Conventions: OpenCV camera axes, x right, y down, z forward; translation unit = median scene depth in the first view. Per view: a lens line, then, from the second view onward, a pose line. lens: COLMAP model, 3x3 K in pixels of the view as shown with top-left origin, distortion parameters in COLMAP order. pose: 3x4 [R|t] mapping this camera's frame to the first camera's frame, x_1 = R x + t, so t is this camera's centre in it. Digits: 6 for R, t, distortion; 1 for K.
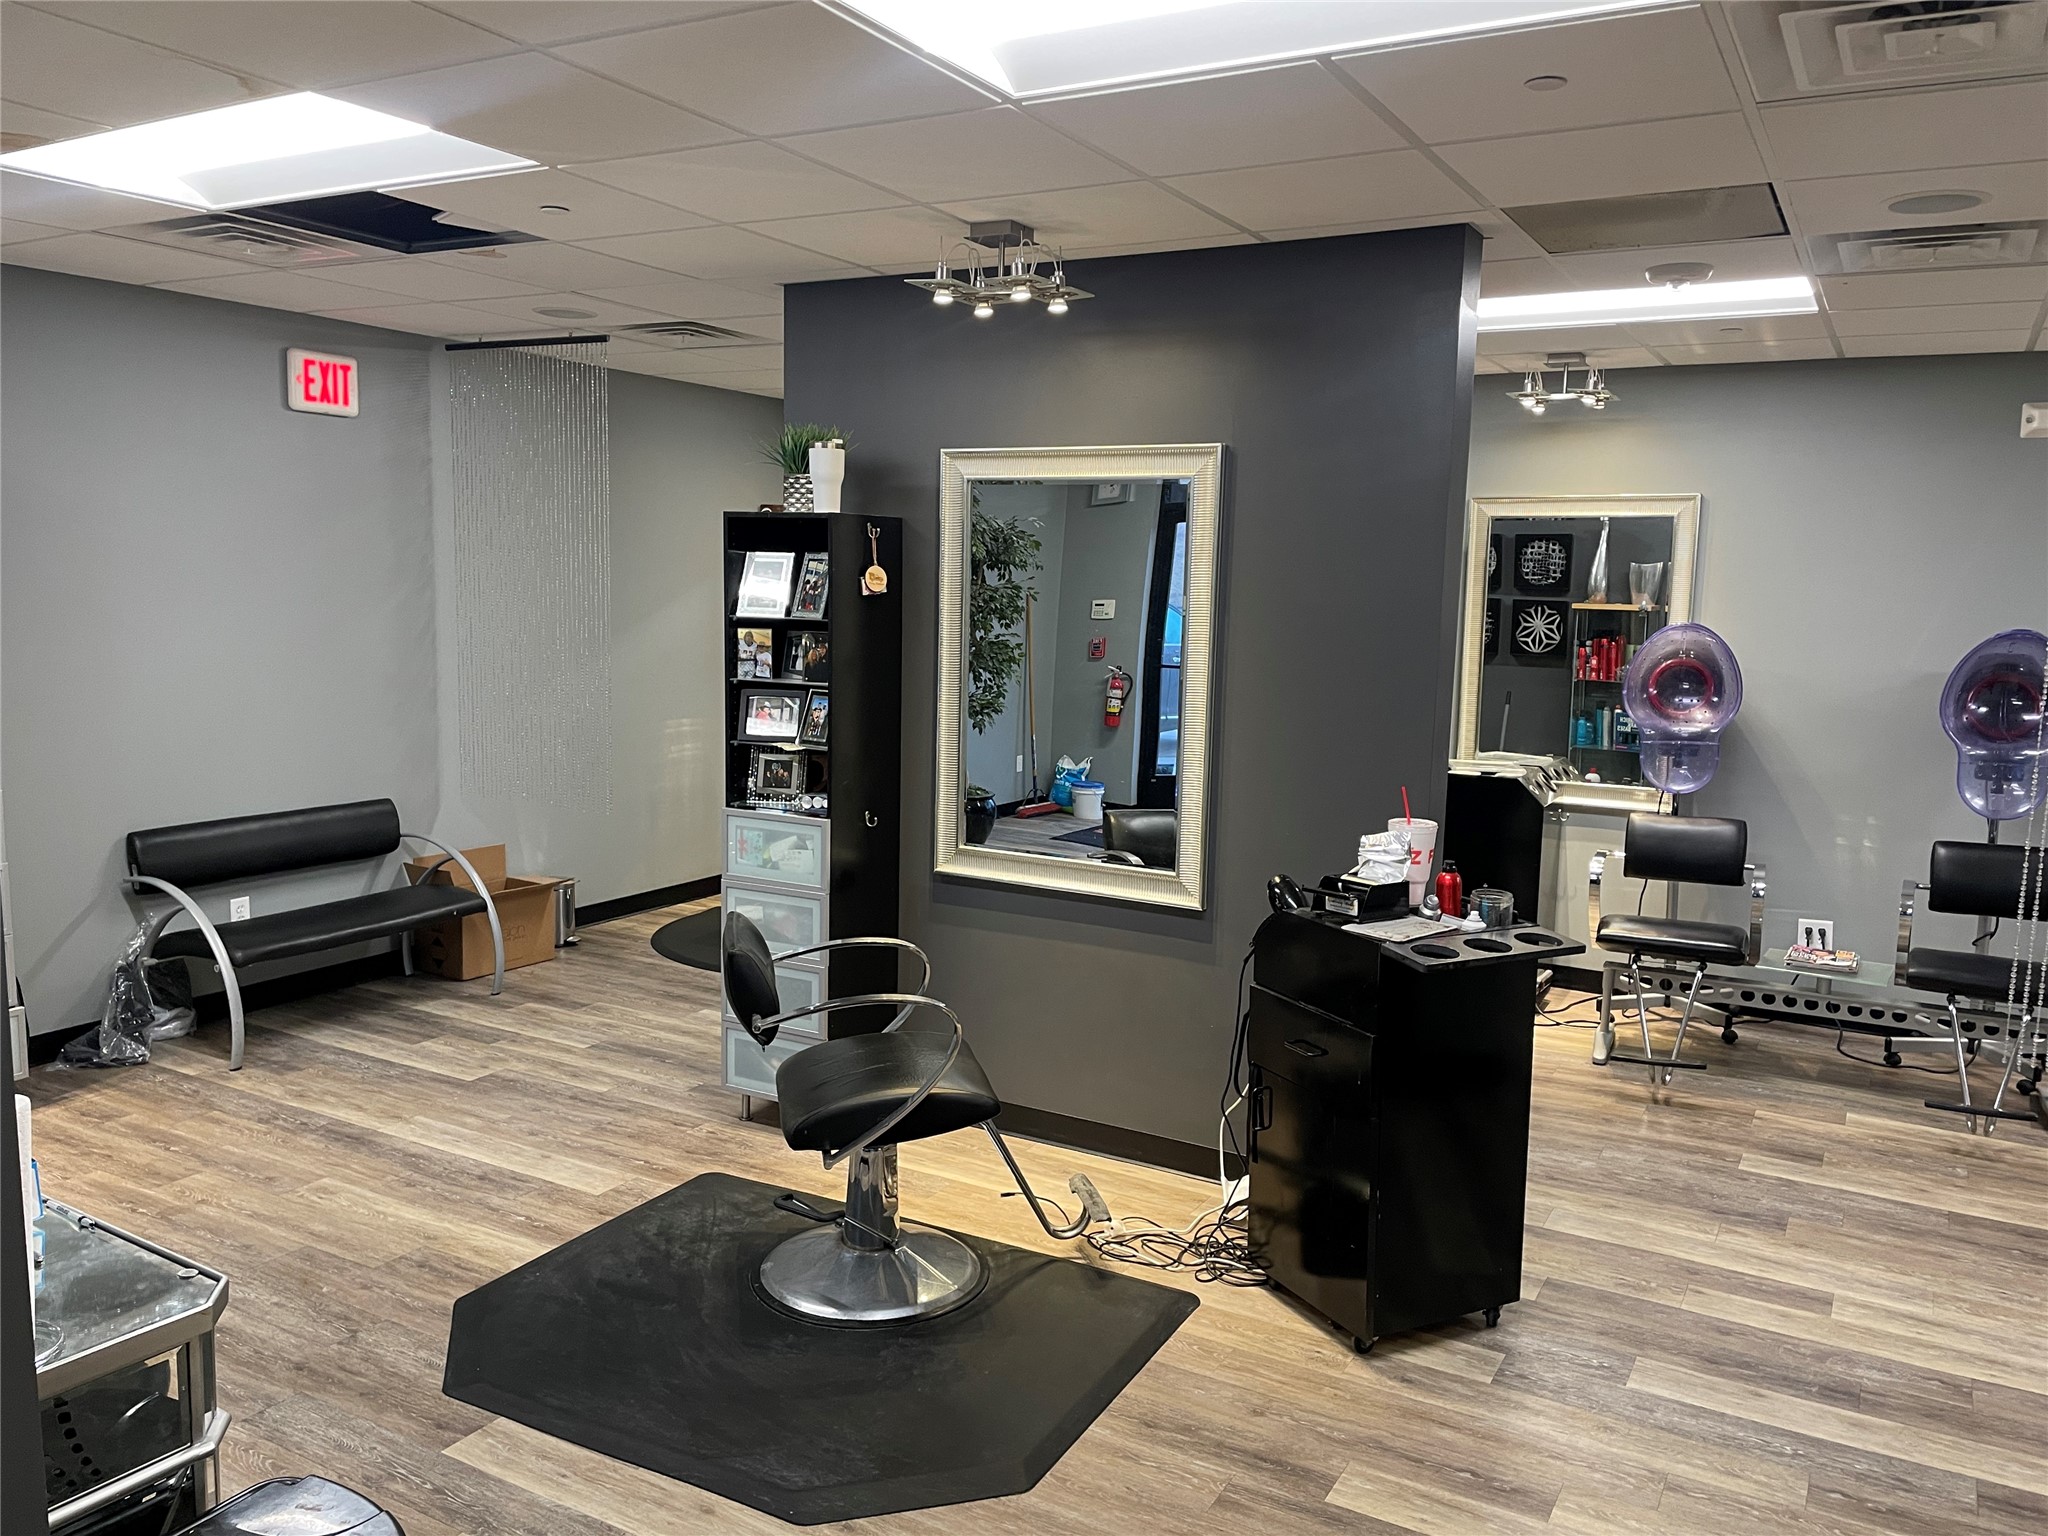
lens RADIAL K [[1537.7, 0, 1021.8], [0, 1537.7, 759.1], [0, 0, 1]] dist [0.094378, -0.124472]
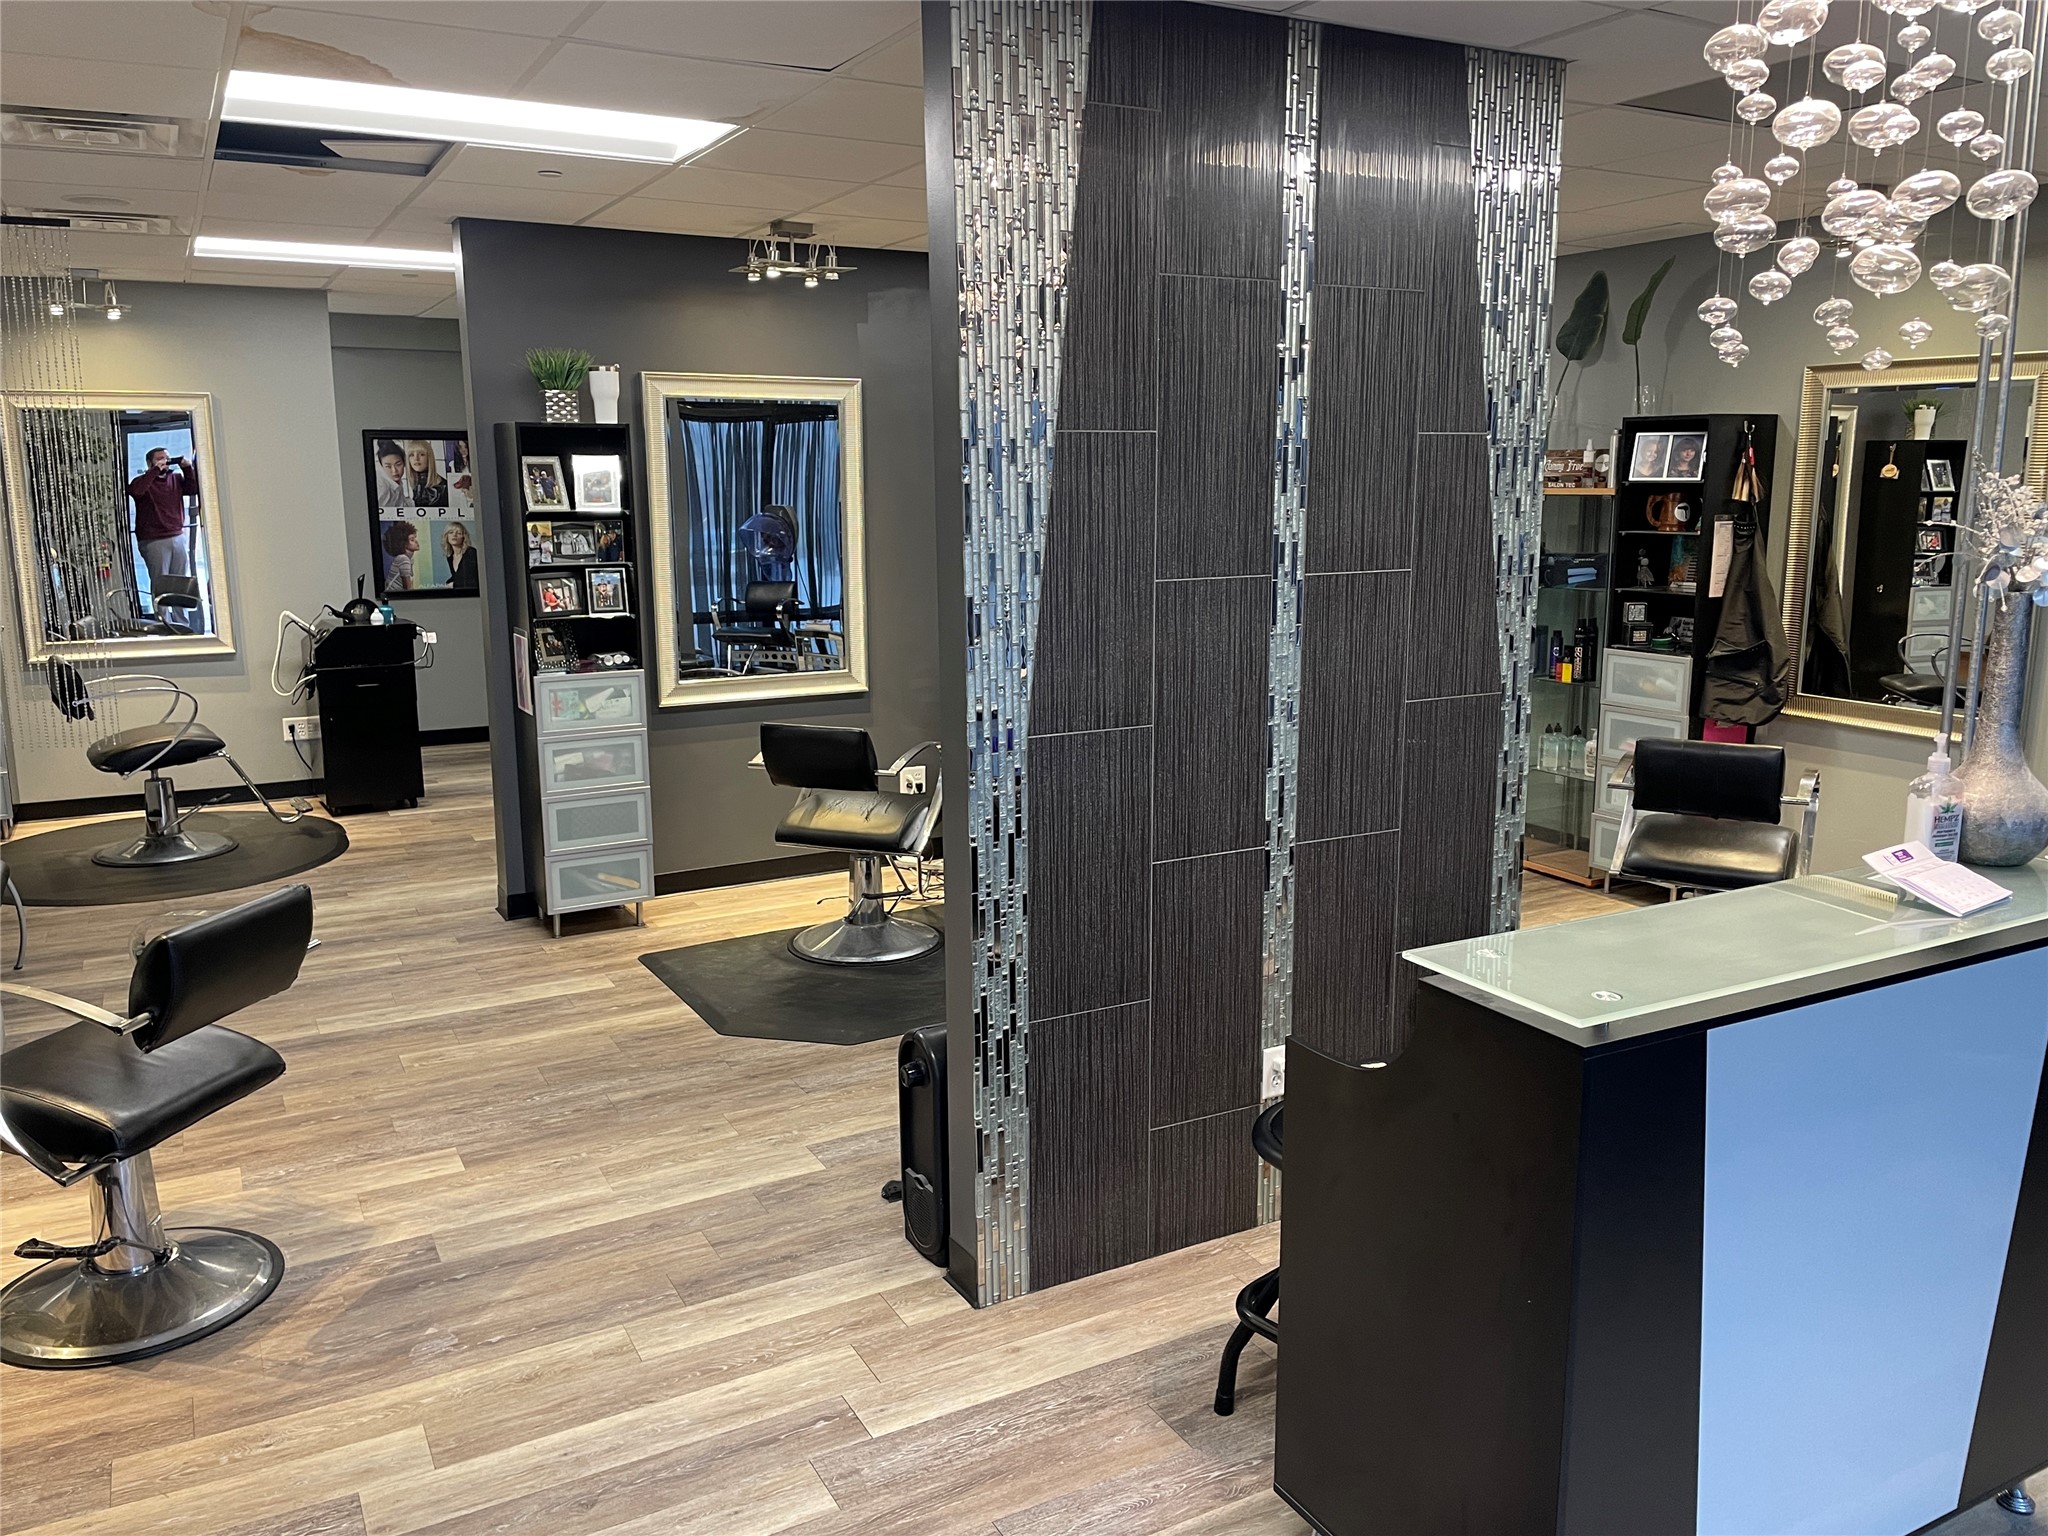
lens RADIAL K [[1537.7, 0, 1021.8], [0, 1537.7, 759.1], [0, 0, 1]] dist [0.094378, -0.124472]
pose [[0.521791, -0.185870, 0.832578, -1.041131], [0.116893, 0.982347, 0.146047, -0.037991], [-0.845027, 0.021116, 0.534307, 0.059447]]
